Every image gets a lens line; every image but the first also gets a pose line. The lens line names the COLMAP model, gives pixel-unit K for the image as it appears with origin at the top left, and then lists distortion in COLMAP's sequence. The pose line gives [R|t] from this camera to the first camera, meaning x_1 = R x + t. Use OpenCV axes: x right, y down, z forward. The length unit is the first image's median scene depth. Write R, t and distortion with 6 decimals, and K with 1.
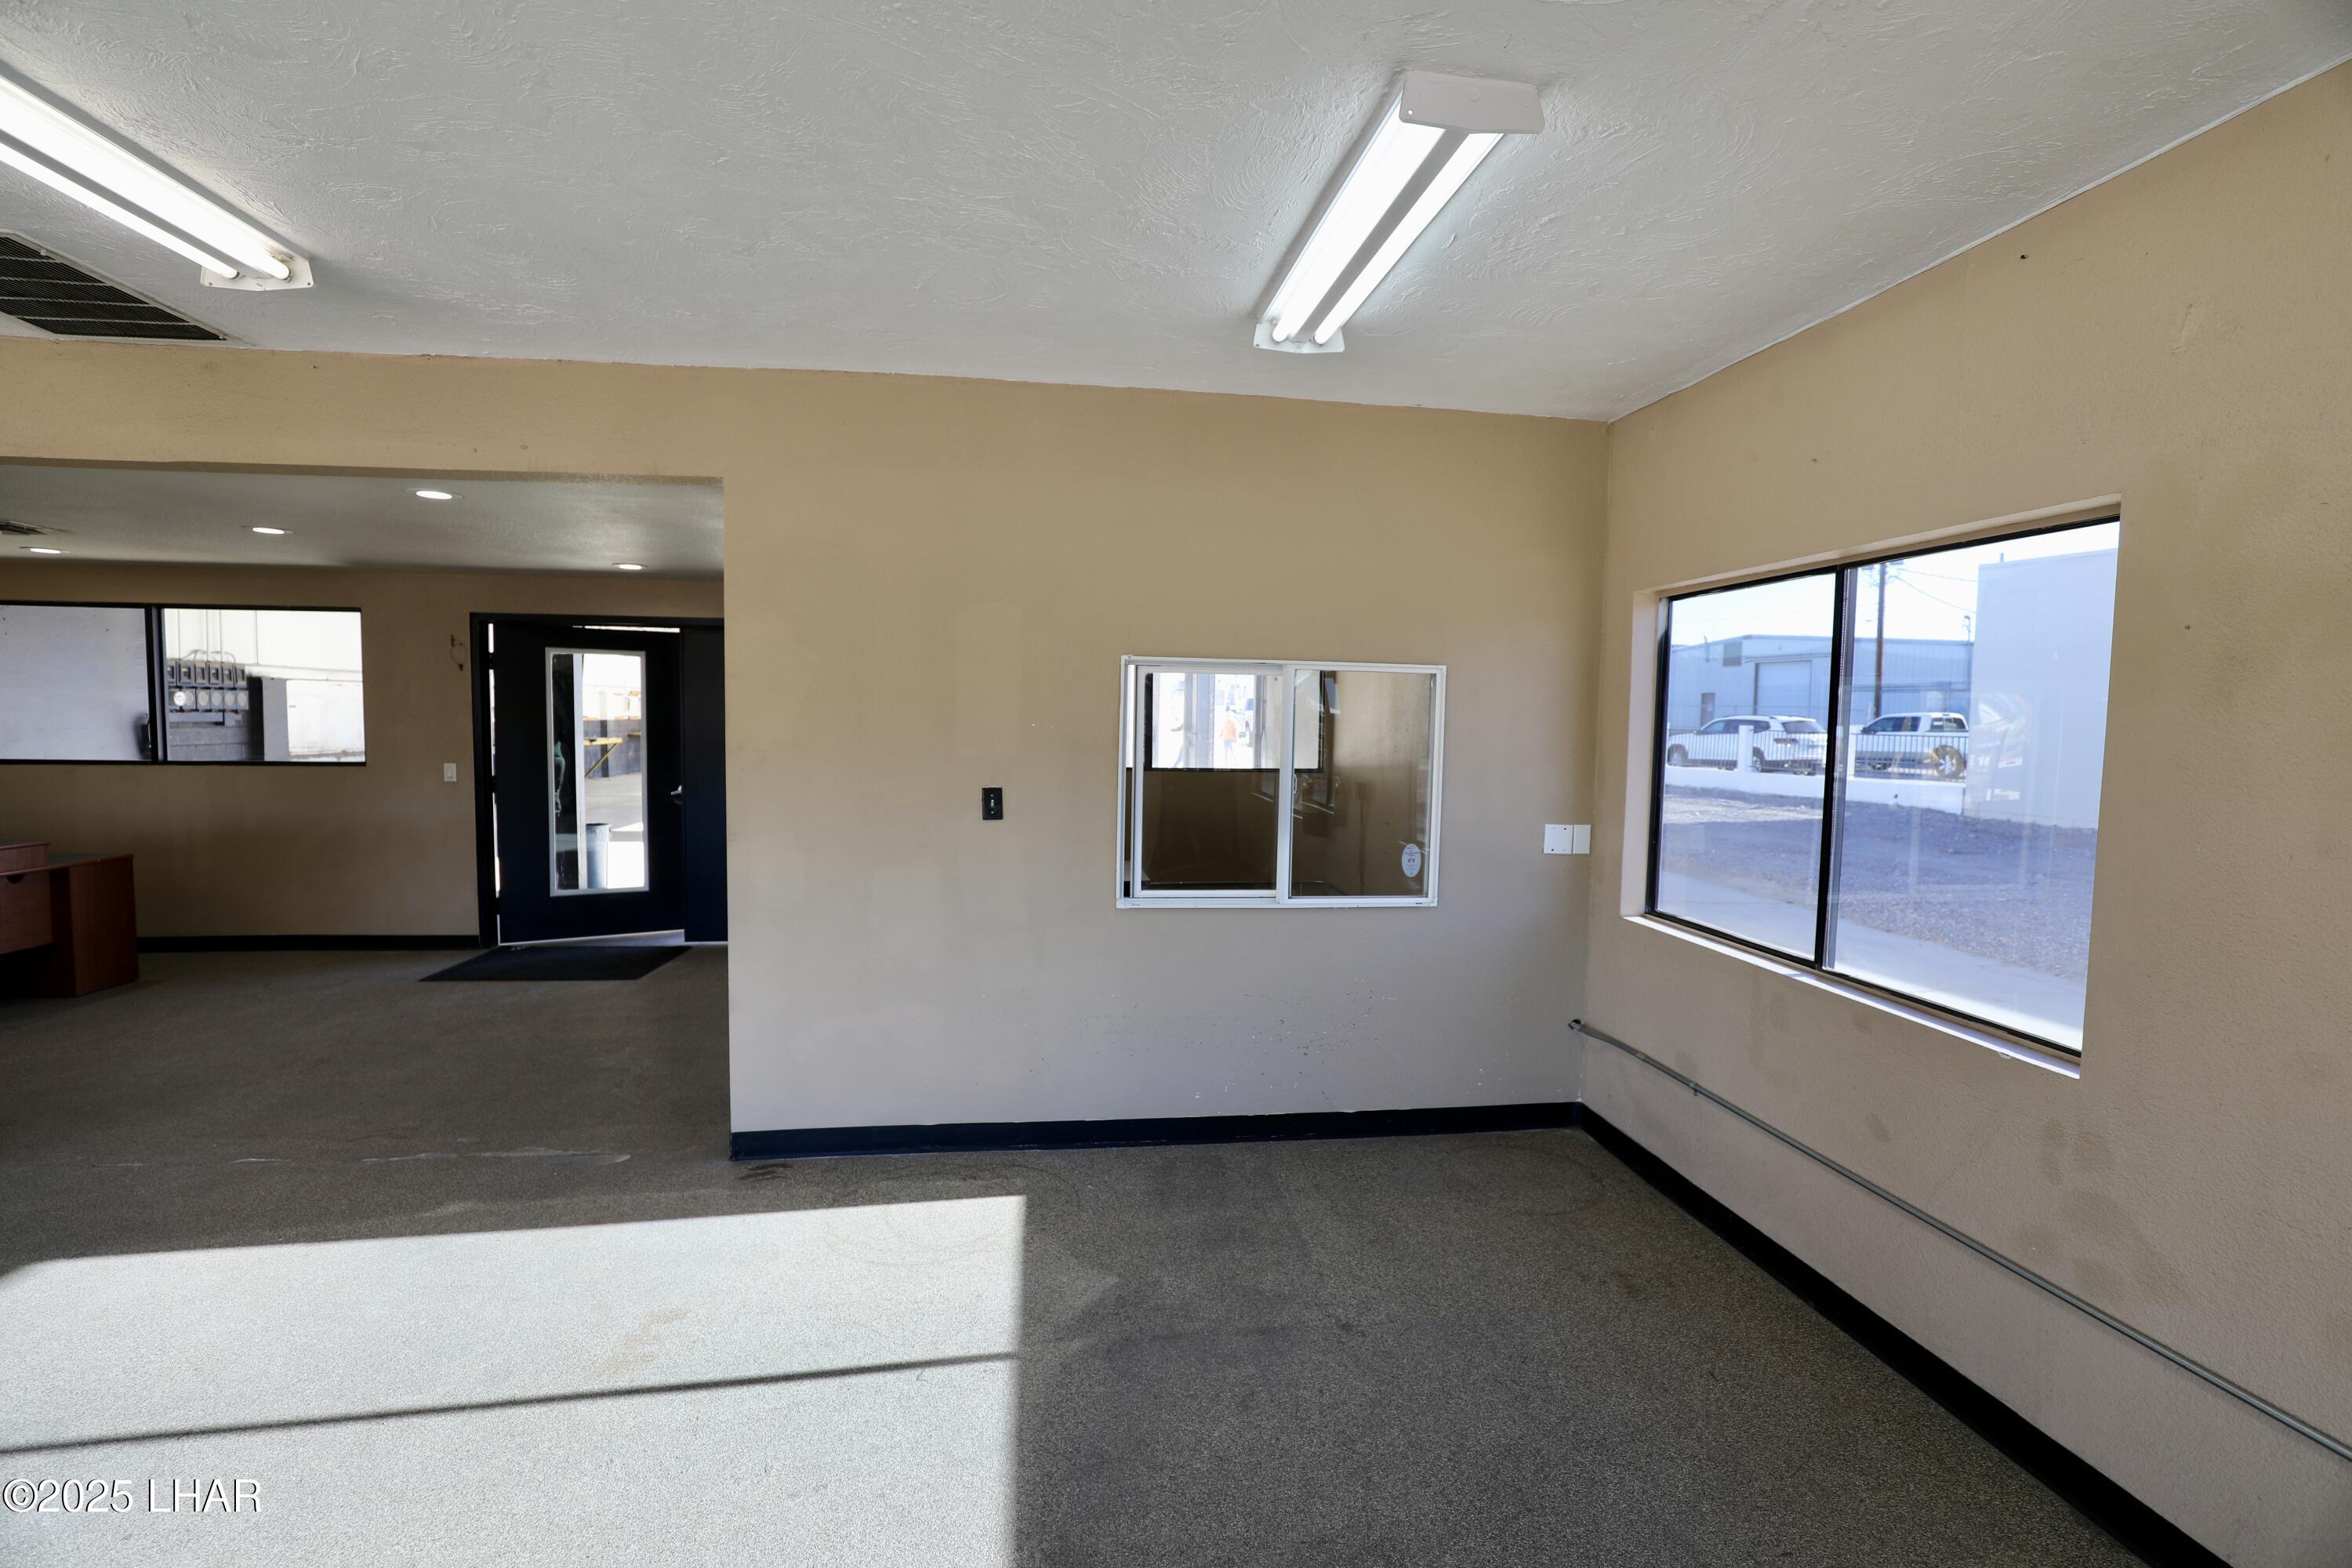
lens RADIAL K [[1072.1, 0, 1193.9], [0, 1072.1, 789.3], [0, 0, 1]] dist [-0.036998, 0.007274]
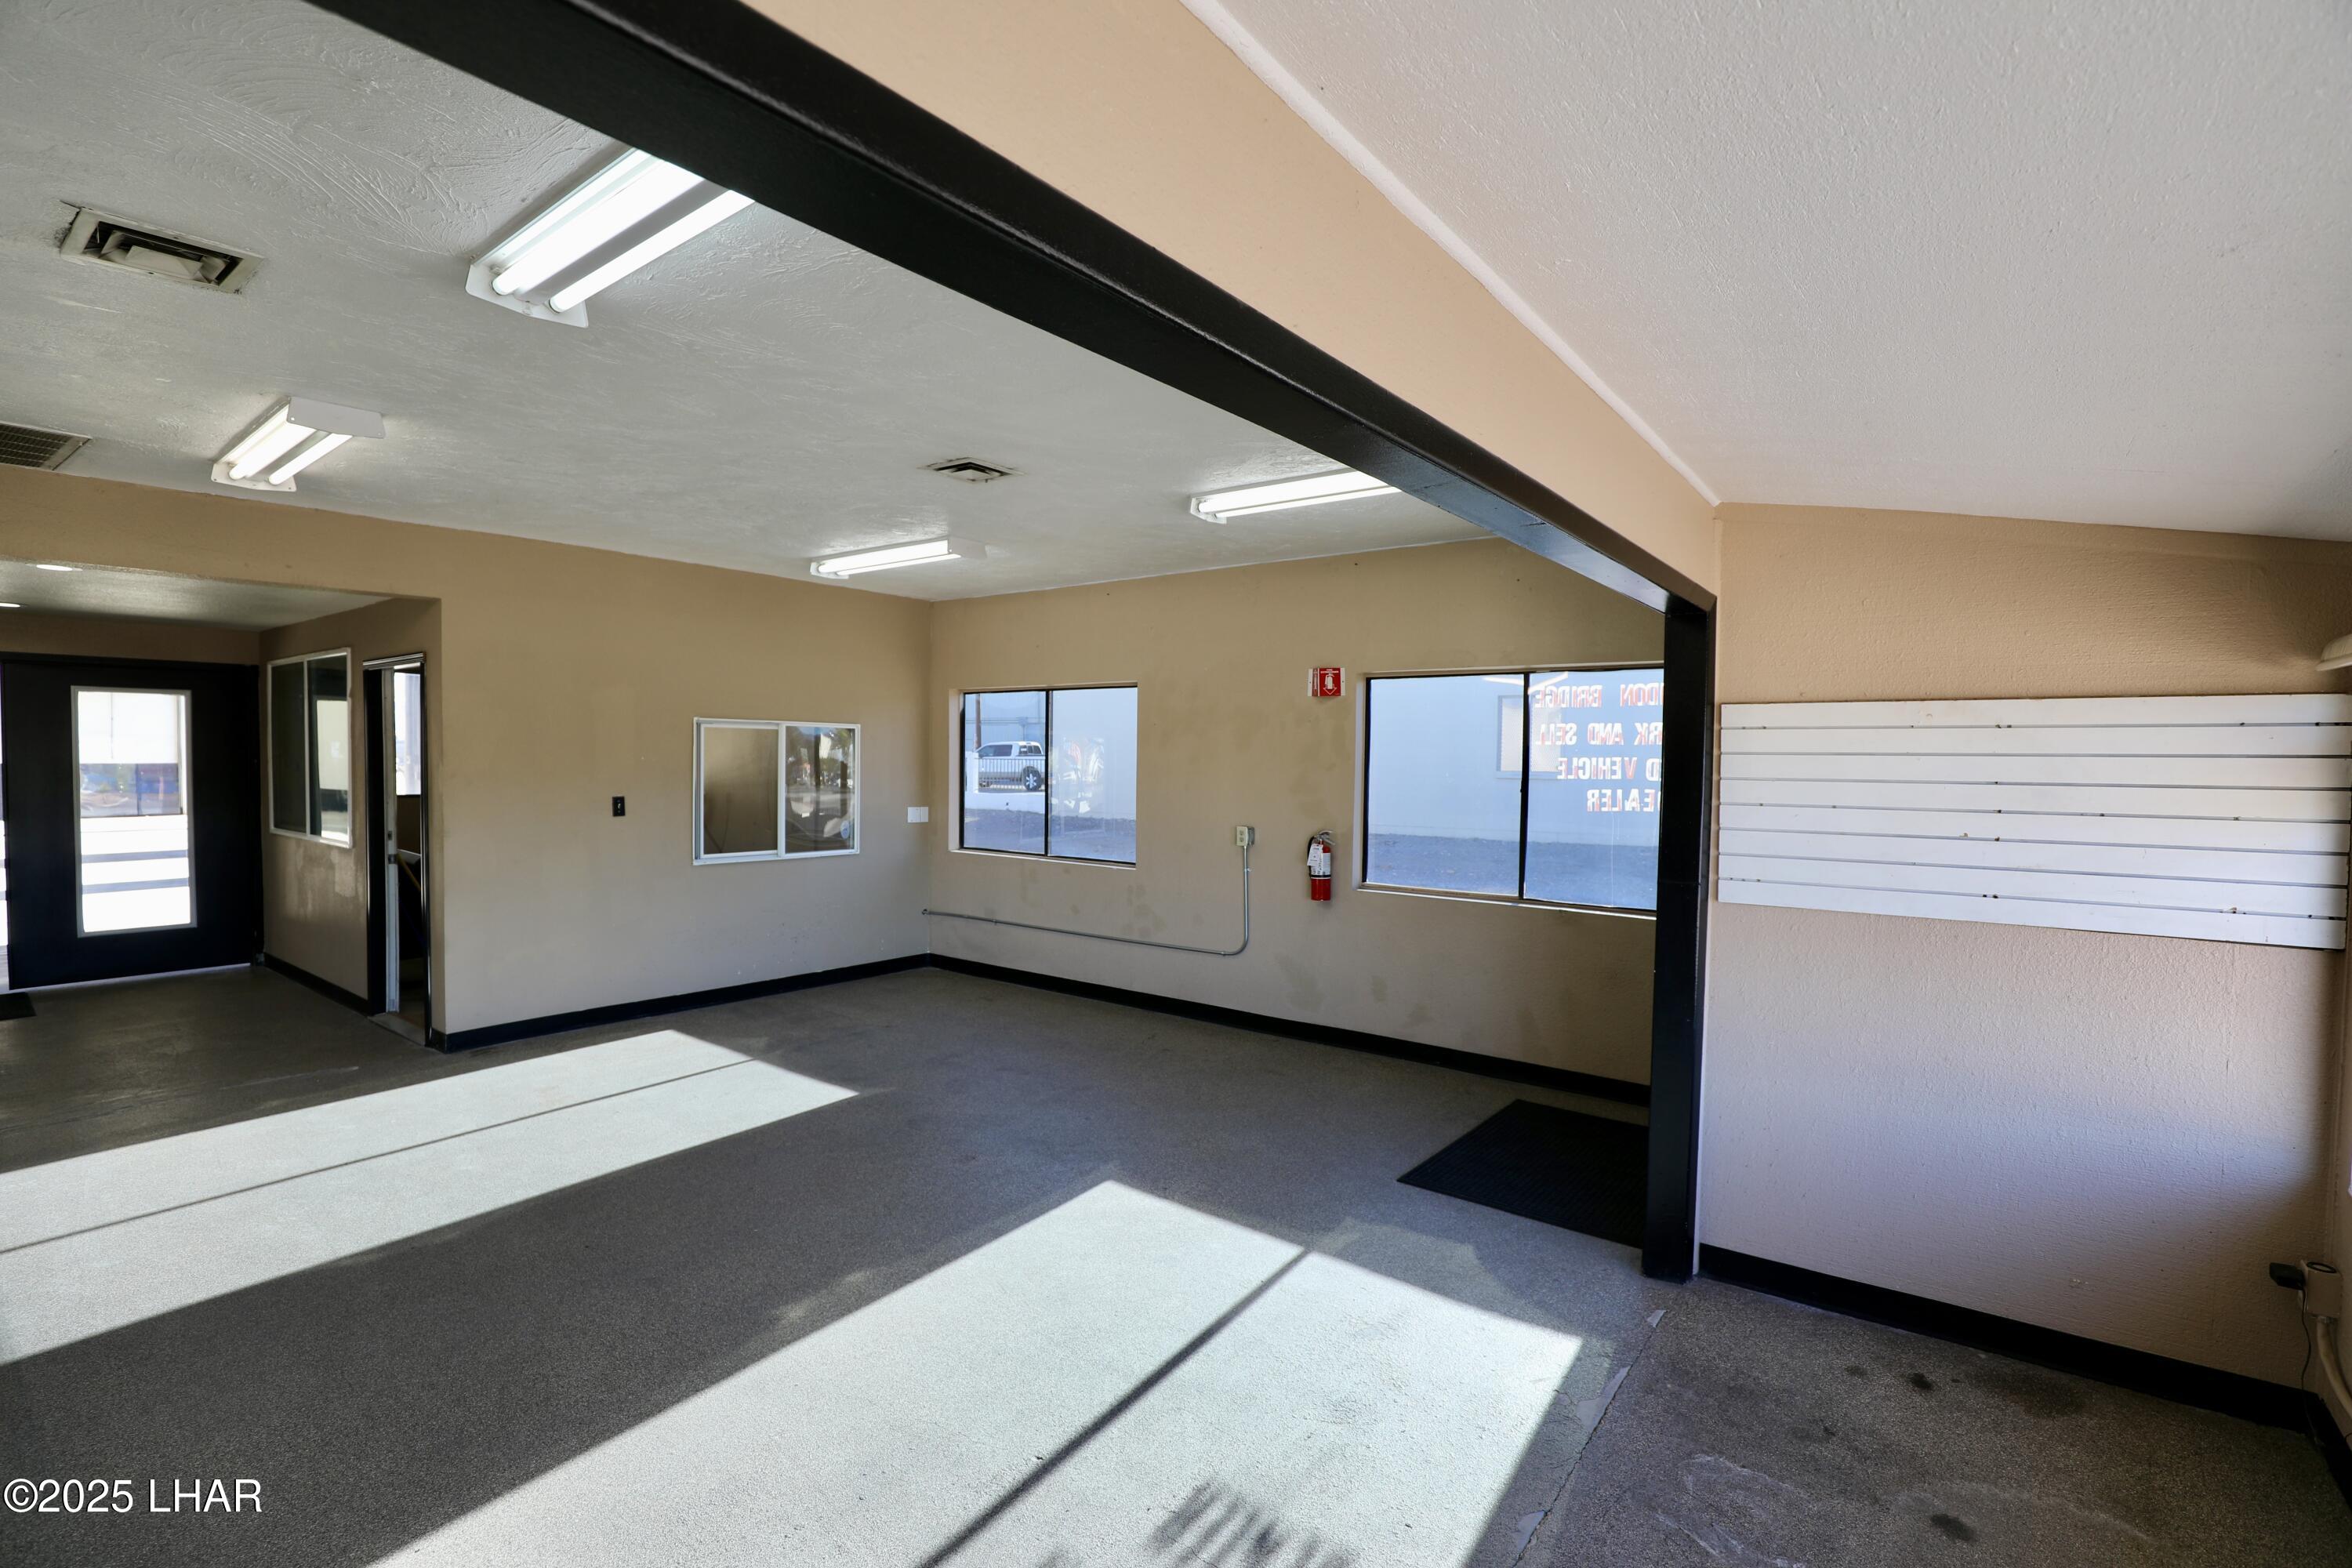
lens RADIAL K [[1072.1, 0, 1196.8], [0, 1072.1, 790.0], [0, 0, 1]] dist [-0.036998, 0.007274]
pose [[0.708234, -0.031126, 0.705291, -0.473475], [0.049013, 0.998785, -0.005139, 0.026926], [-0.704274, 0.038208, 0.708899, -0.522303]]
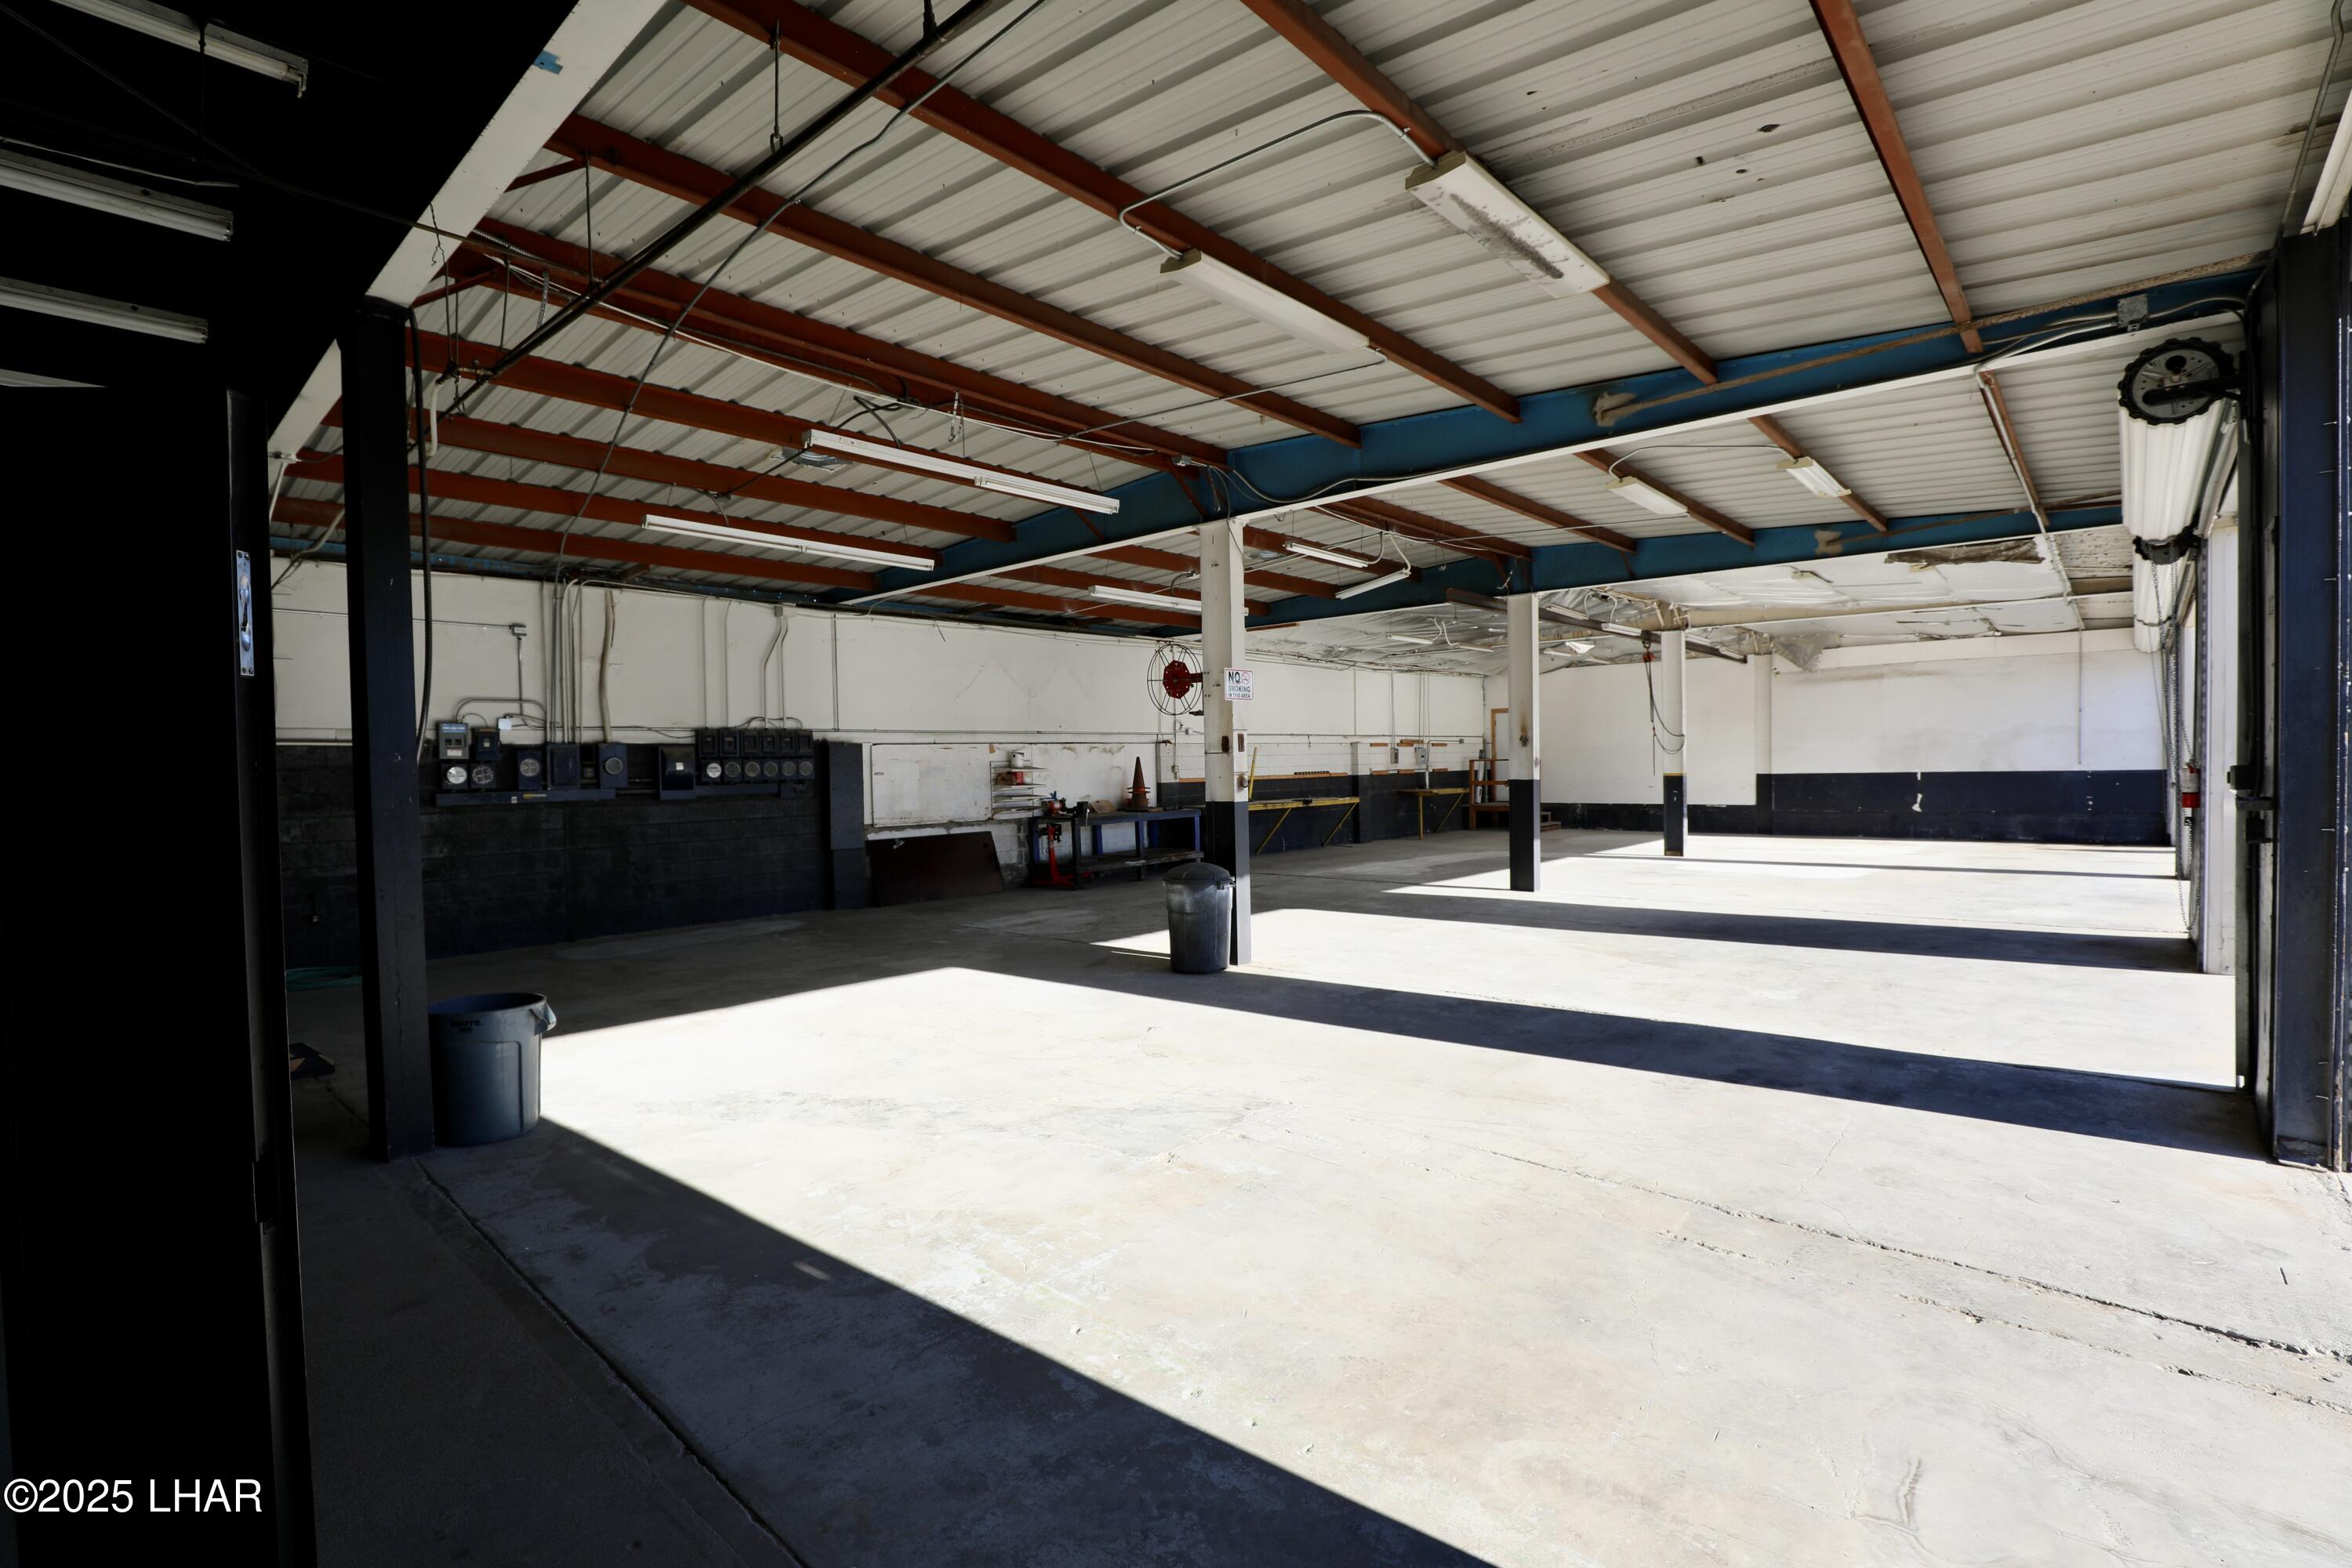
lens RADIAL K [[1072.1, 0, 1190.9], [0, 1072.1, 784.2], [0, 0, 1]] dist [-0.036998, 0.007274]
pose [[0.643538, -0.015395, -0.765259, 0.070124], [-0.021795, 0.999024, -0.038426, -0.097488], [0.765104, 0.041407, 0.642574, 1.487531]]
